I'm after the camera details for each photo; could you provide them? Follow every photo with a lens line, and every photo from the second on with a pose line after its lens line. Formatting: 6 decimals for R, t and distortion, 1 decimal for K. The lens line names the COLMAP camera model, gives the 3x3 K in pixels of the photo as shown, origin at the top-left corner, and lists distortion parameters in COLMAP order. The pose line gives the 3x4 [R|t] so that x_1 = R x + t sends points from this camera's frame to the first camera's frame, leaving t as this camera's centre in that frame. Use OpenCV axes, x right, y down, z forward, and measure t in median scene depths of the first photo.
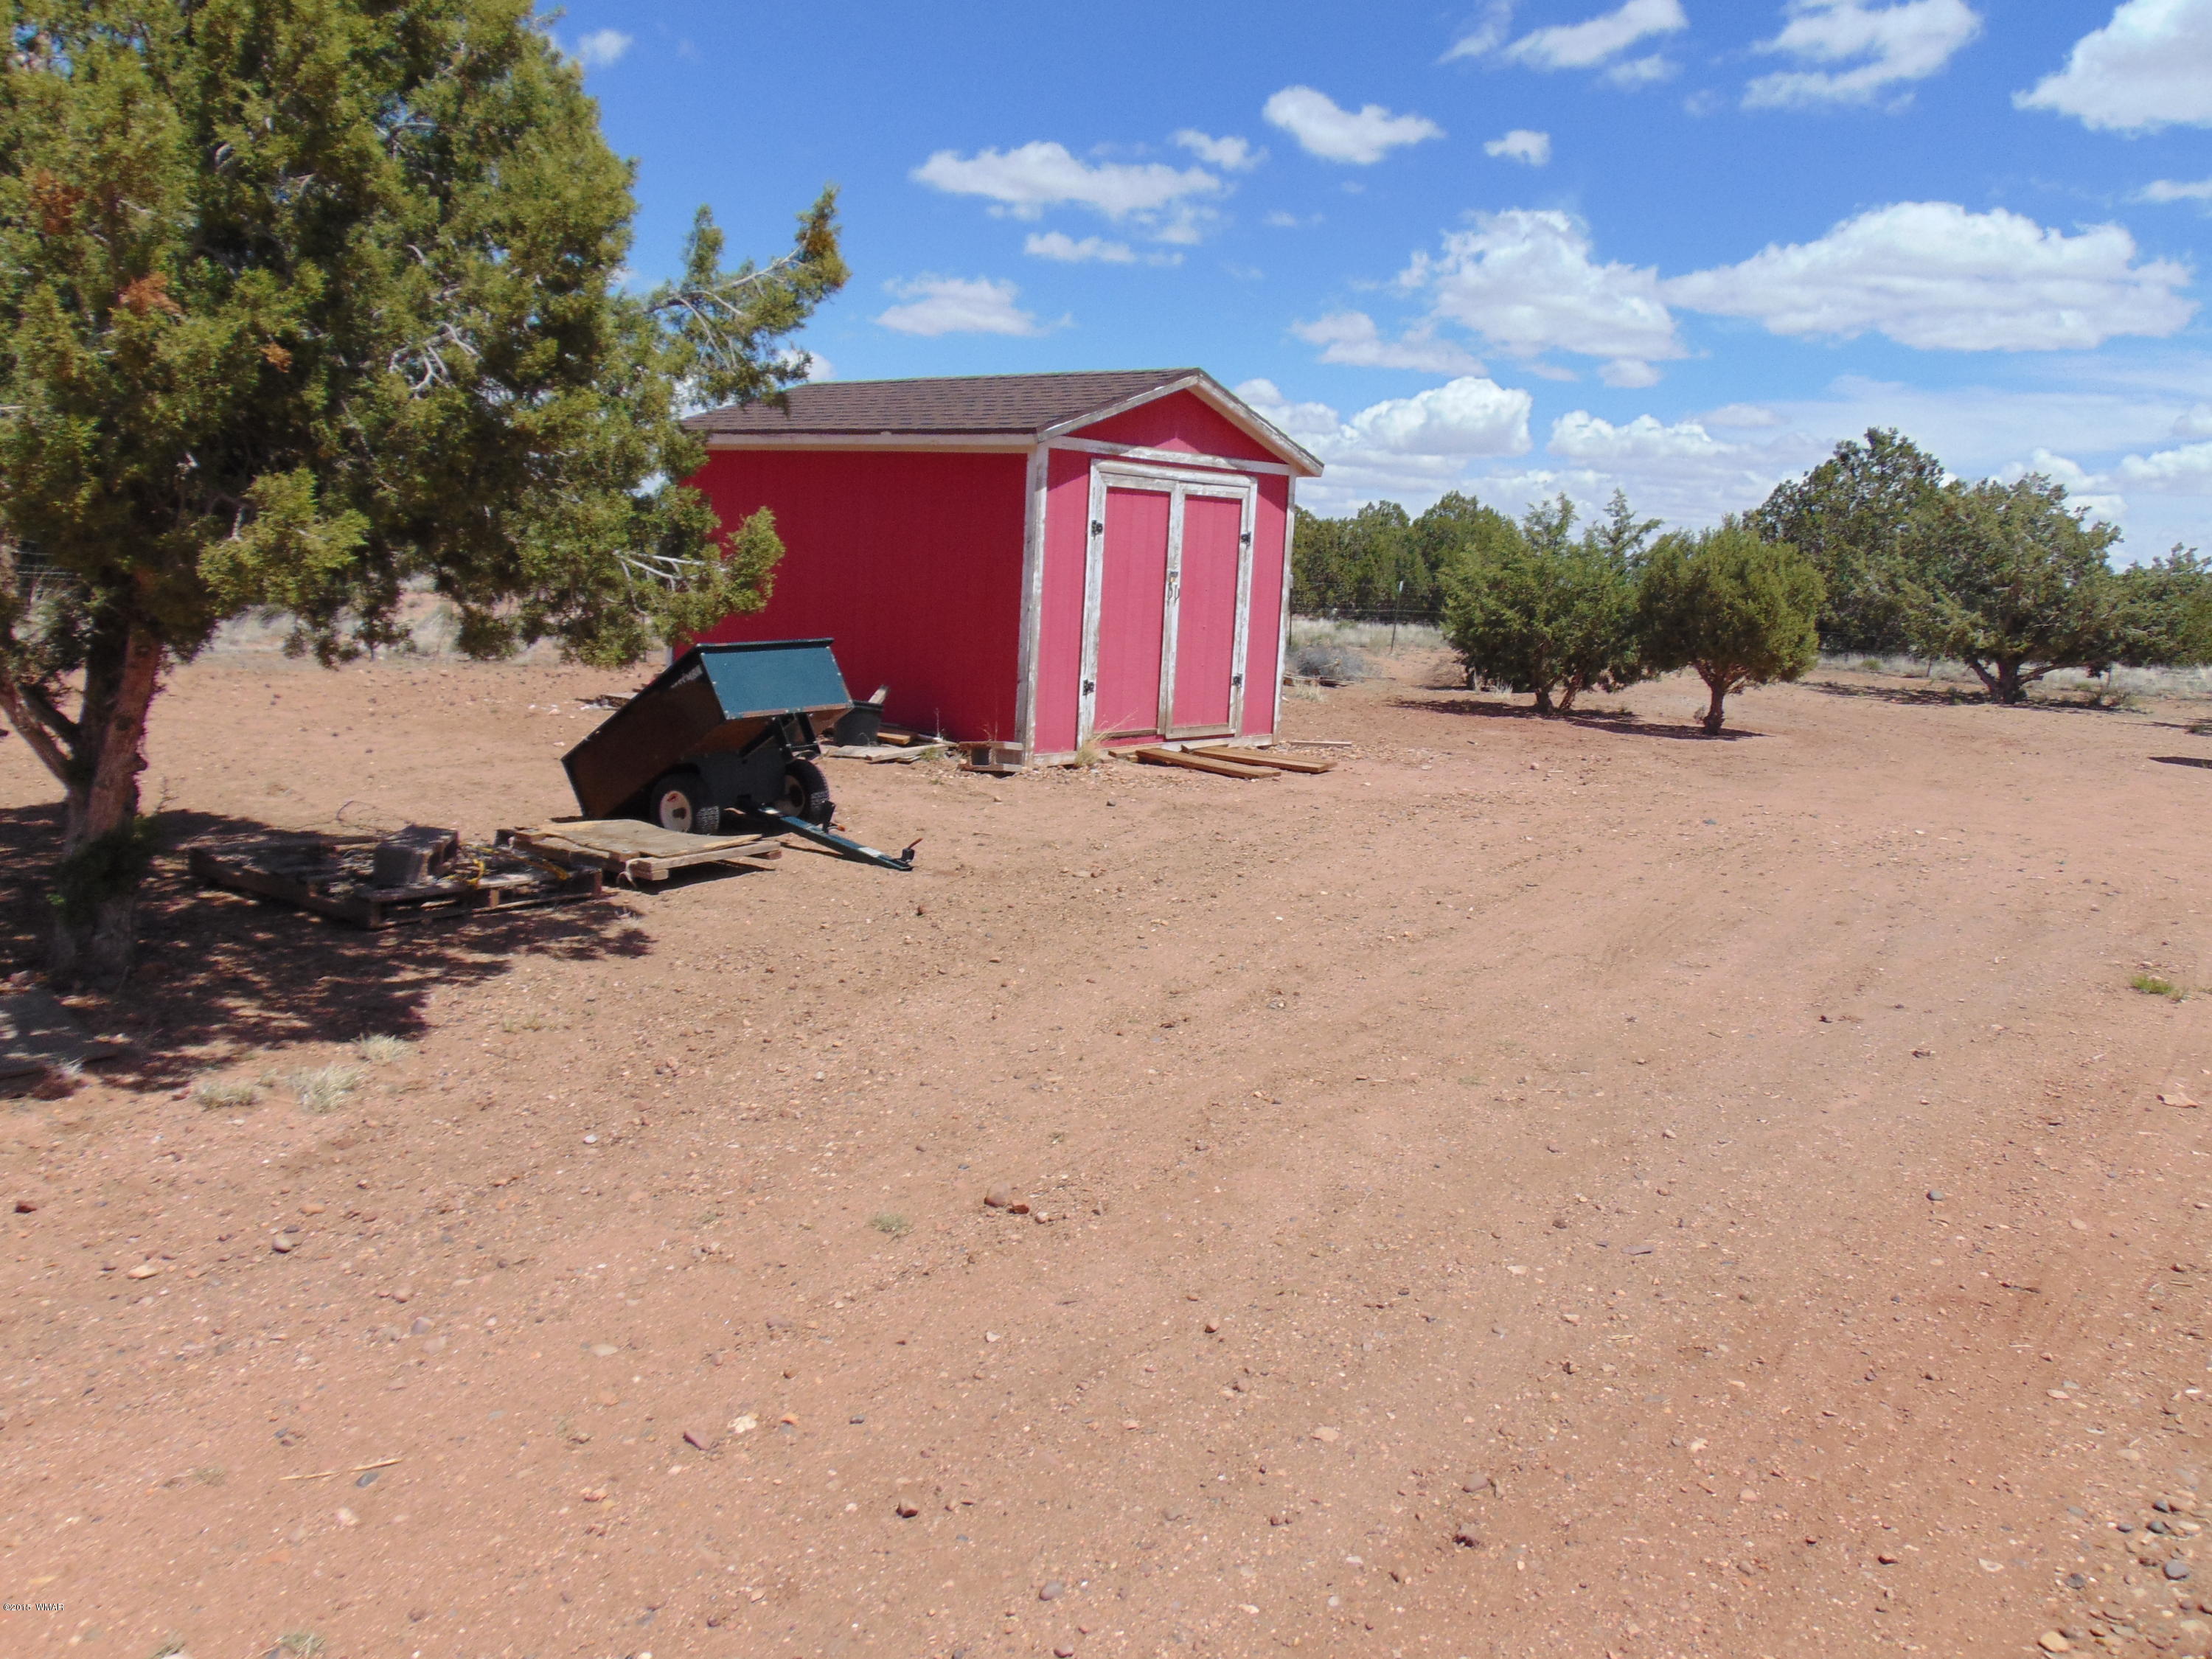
lens RADIAL K [[1635.7, 0, 1108.2], [0, 1635.7, 819.7], [0, 0, 1]] dist [-0.042756, 0.070340]
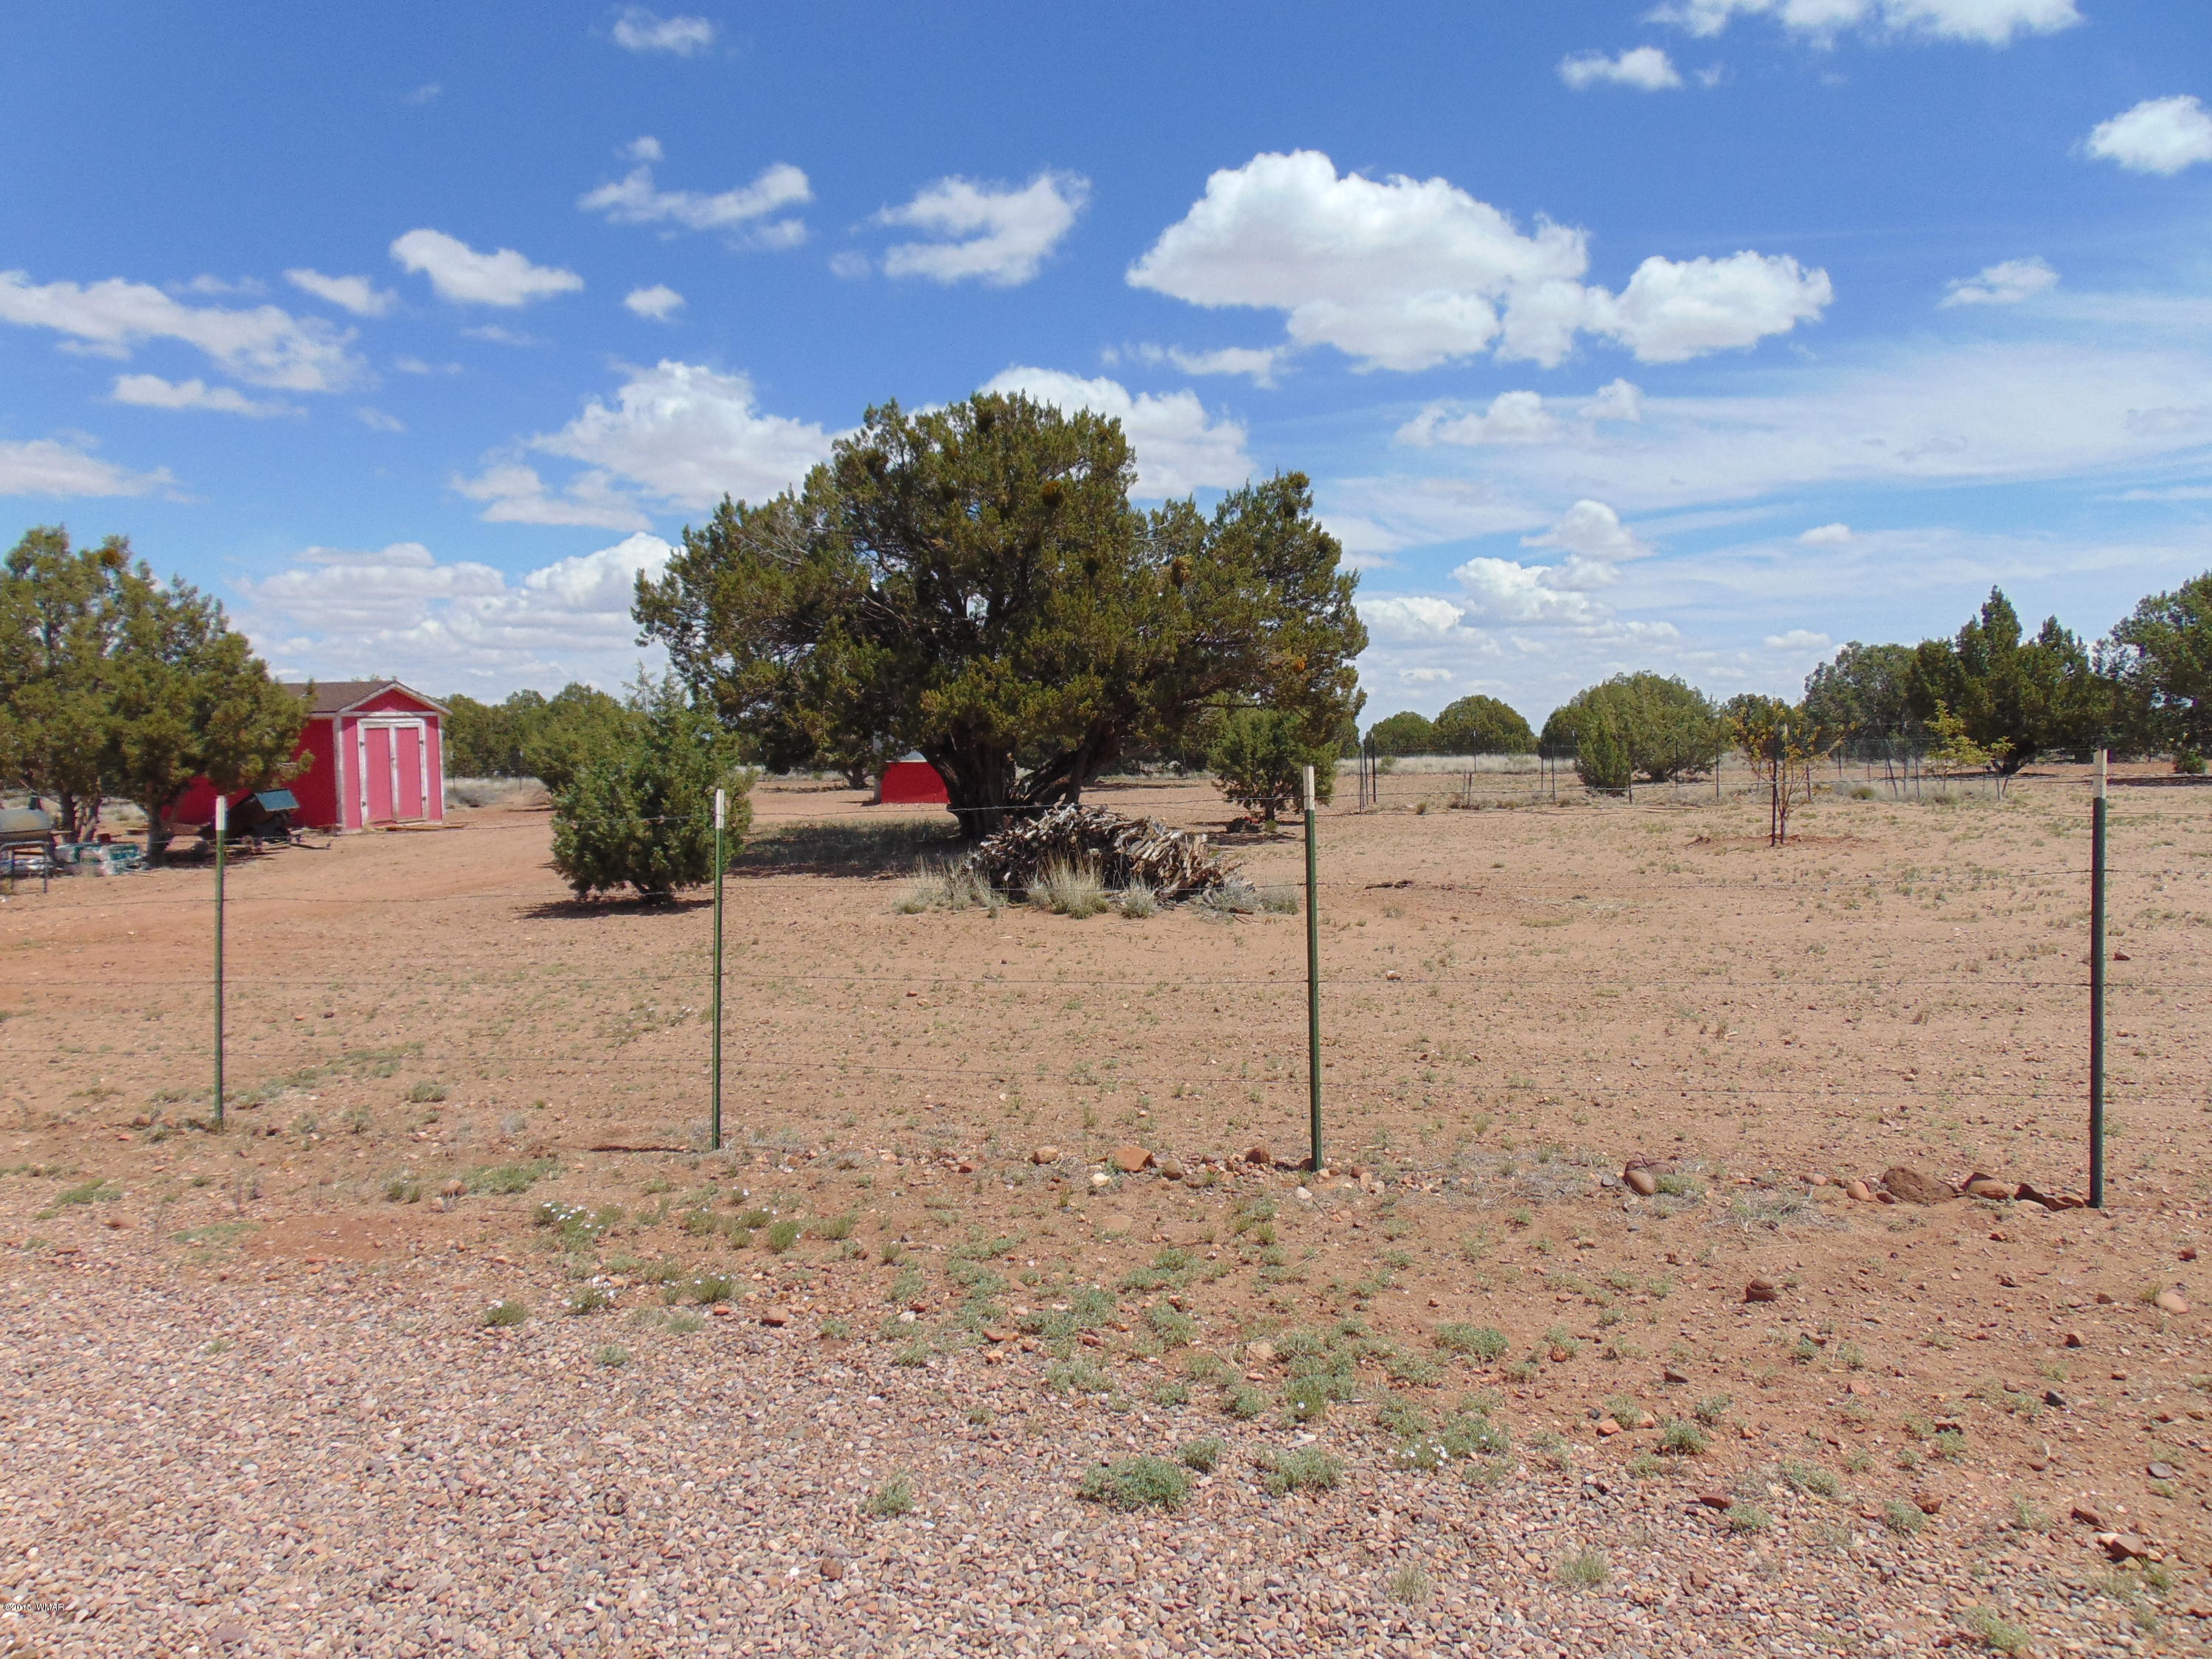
lens RADIAL K [[1635.7, 0, 1108.2], [0, 1635.7, 819.7], [0, 0, 1]] dist [-0.042756, 0.070340]
pose [[0.885038, -0.090649, 0.456607, -0.139500], [0.131632, 0.989560, -0.058688, 0.238574], [-0.446520, 0.112045, 0.887731, -1.731715]]
